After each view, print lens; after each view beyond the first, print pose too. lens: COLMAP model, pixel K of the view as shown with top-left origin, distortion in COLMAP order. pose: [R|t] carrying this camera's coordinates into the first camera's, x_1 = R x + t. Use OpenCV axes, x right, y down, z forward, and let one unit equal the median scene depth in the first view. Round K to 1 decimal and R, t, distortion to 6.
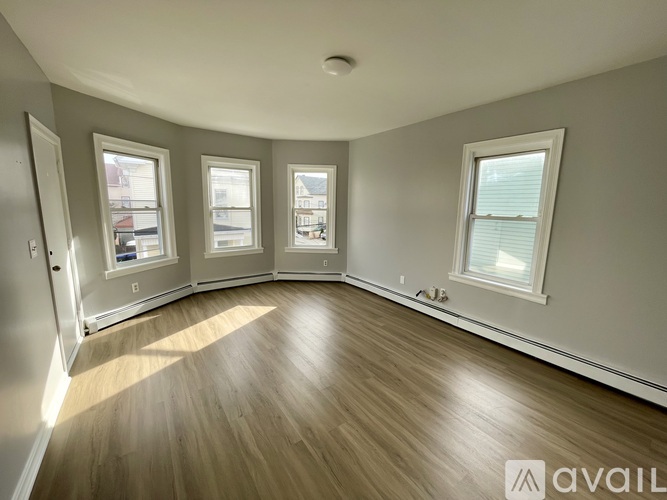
lens RADIAL K [[270.2, 0, 333.8], [0, 270.2, 247.5], [0, 0, 1]] dist [-0.001093, -0.000070]
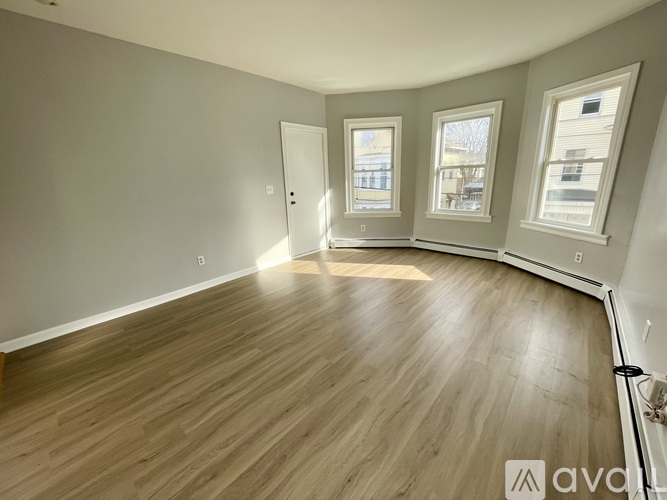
lens RADIAL K [[270.2, 0, 333.8], [0, 270.2, 247.5], [0, 0, 1]] dist [-0.001093, -0.000070]
pose [[0.210996, 0.234816, -0.948864, 0.573675], [-0.117689, 0.969759, 0.213816, -0.035321], [0.970376, 0.066556, 0.232250, 0.521334]]
